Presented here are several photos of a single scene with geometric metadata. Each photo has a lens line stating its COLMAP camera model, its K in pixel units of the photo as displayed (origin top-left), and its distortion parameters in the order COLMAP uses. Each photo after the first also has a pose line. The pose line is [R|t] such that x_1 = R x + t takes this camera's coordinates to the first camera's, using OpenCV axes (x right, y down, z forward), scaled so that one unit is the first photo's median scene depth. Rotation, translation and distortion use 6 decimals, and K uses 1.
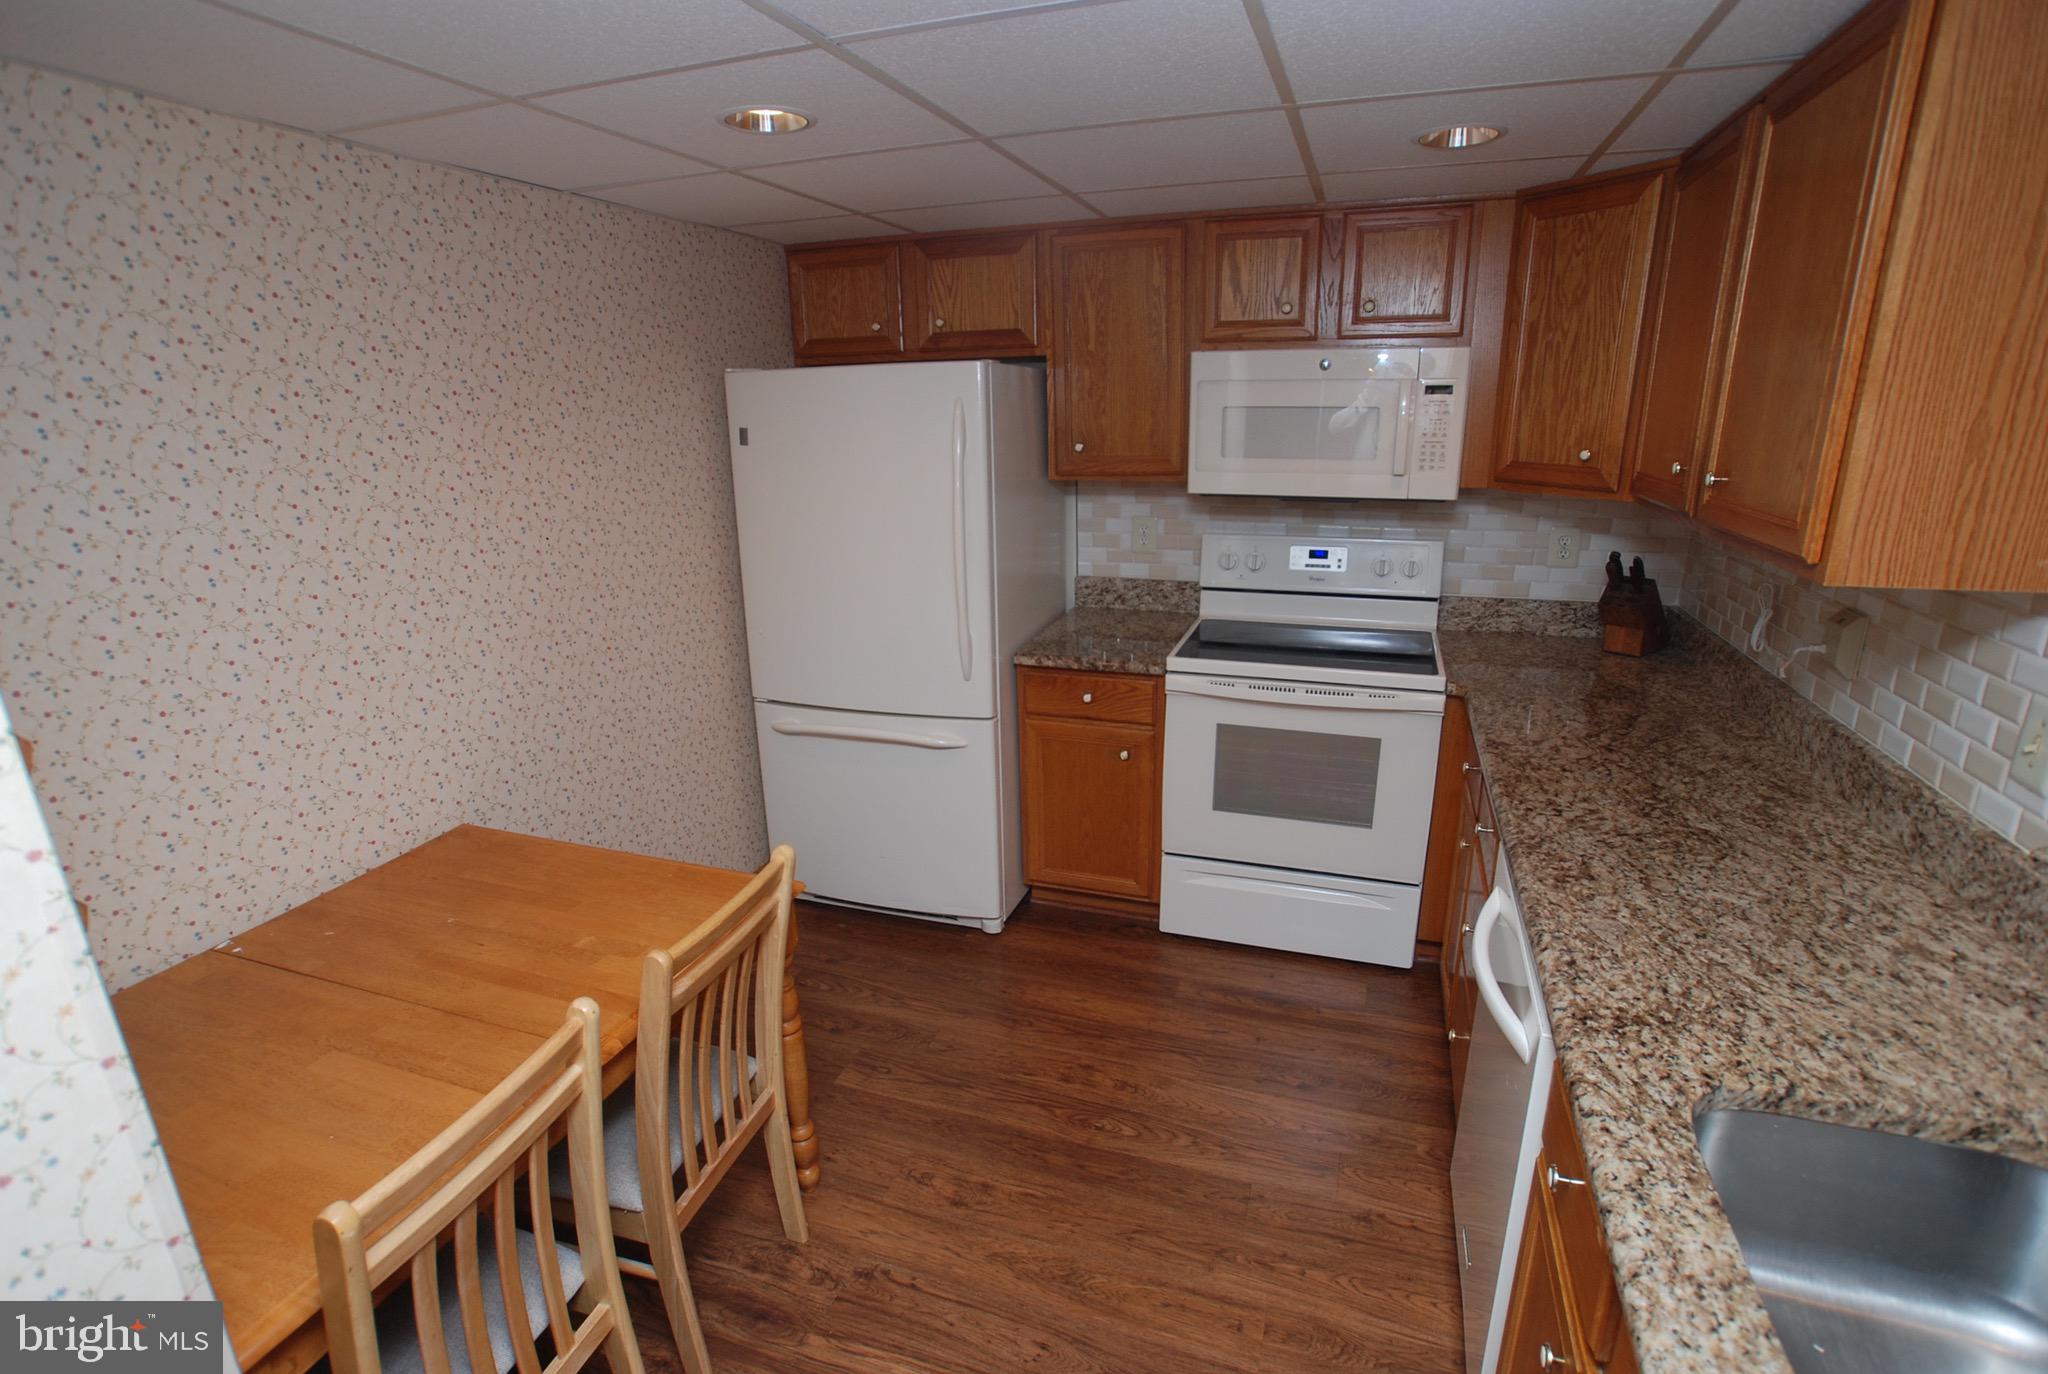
lens RADIAL K [[989.4, 0, 1022.4], [0, 989.4, 723.6], [0, 0, 1]] dist [-0.081242, 0.040639]
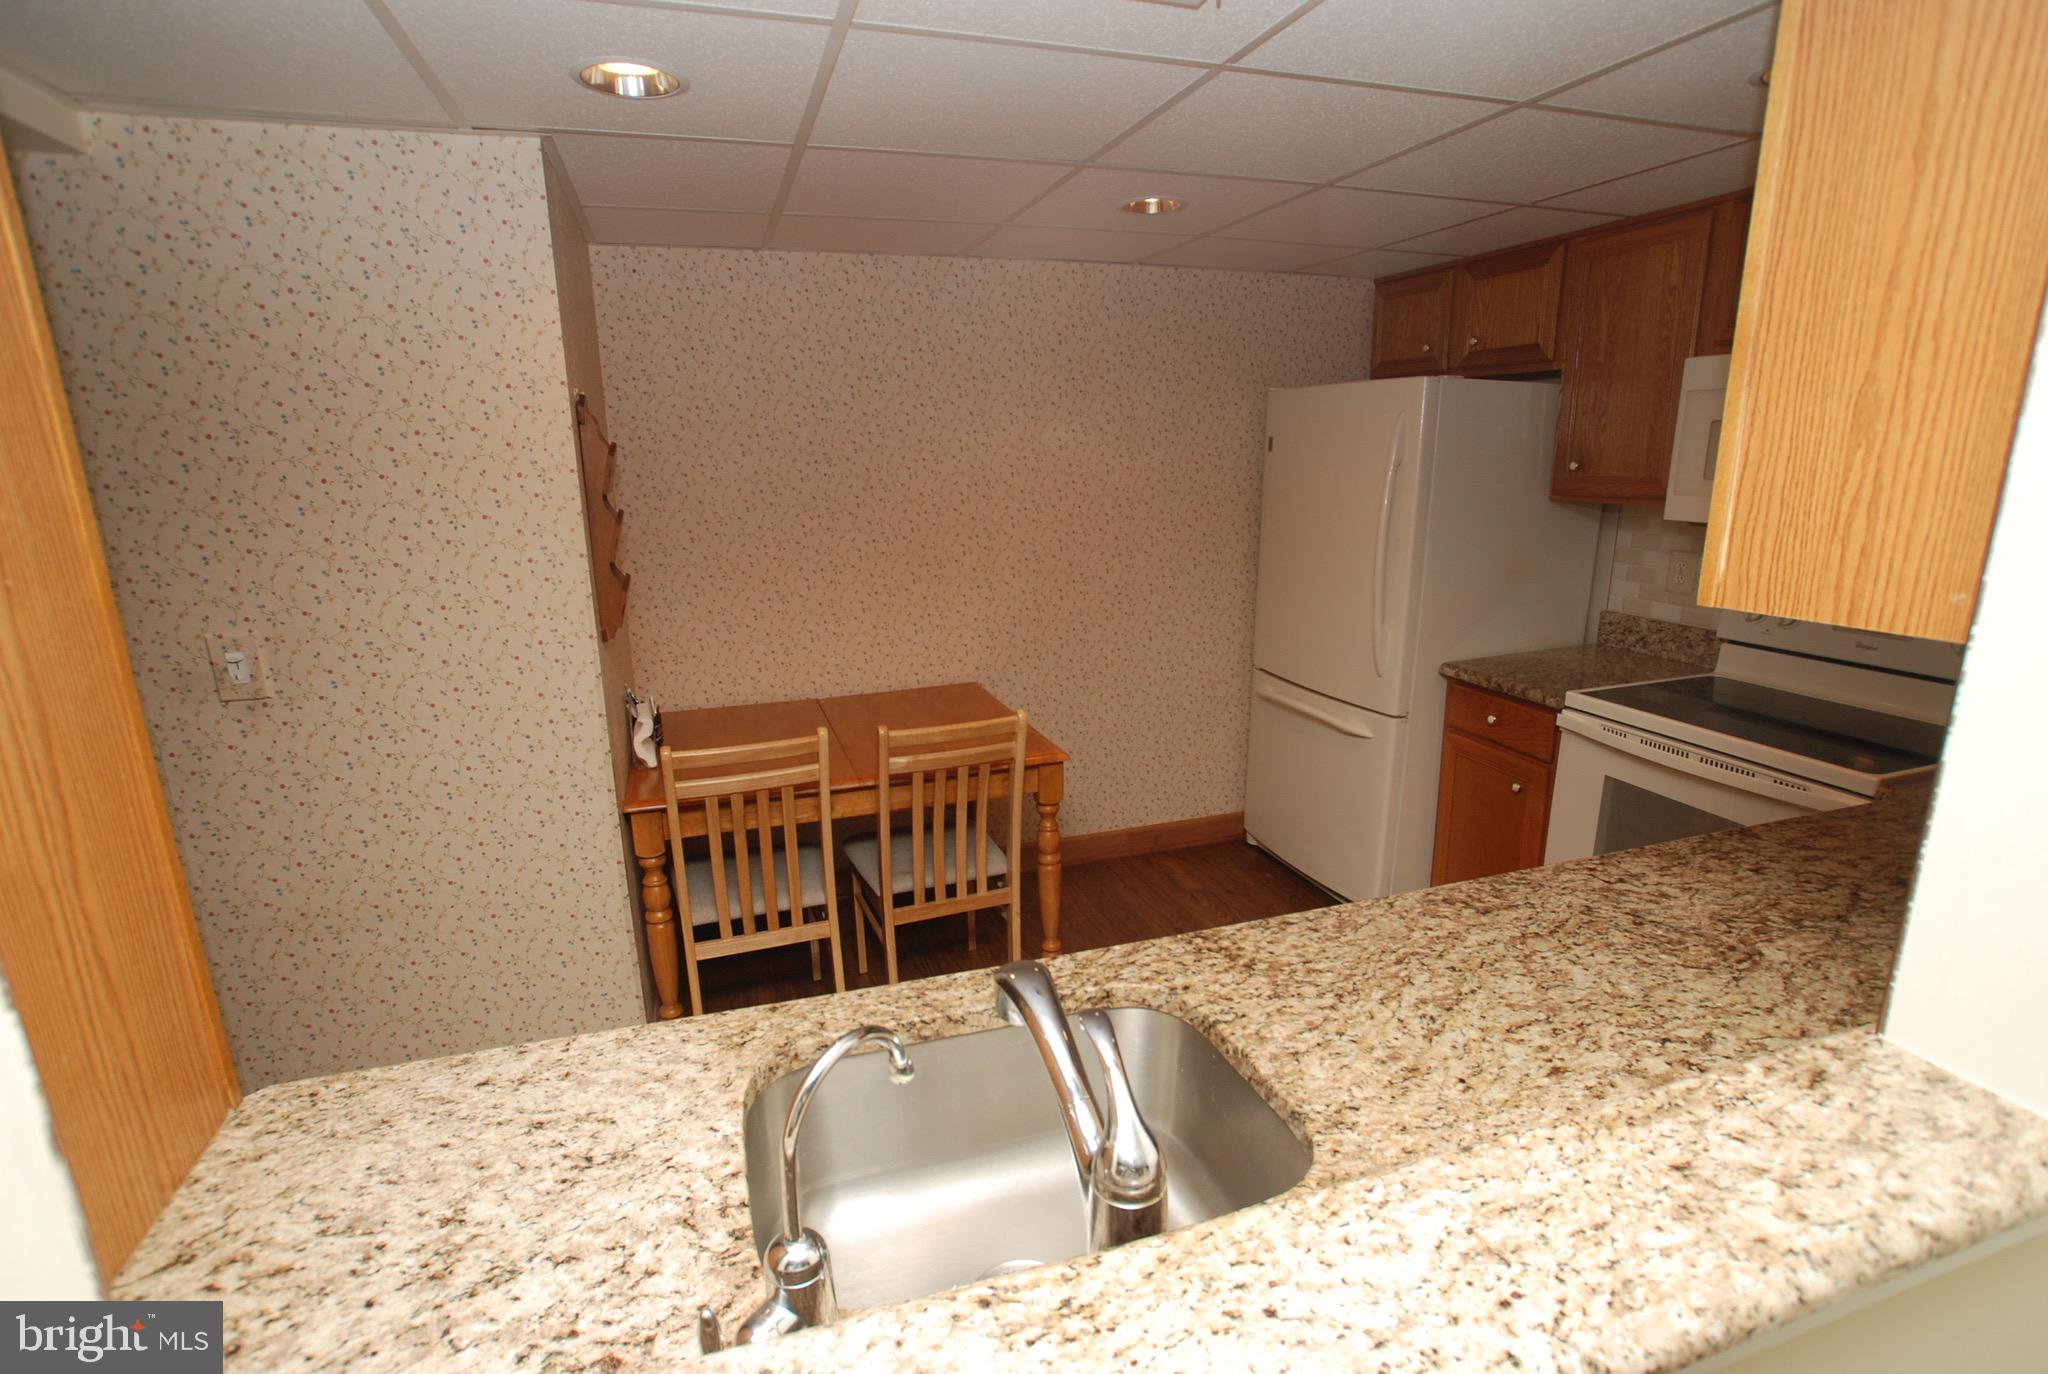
lens RADIAL K [[949.8, 0, 975.0], [0, 949.8, 718.4], [0, 0, 1]] dist [-0.076589, 0.037561]
pose [[0.602858, 0.232636, -0.763179, 1.138325], [-0.247093, 0.963957, 0.098652, 0.020426], [0.758622, 0.129103, 0.638612, 0.072069]]
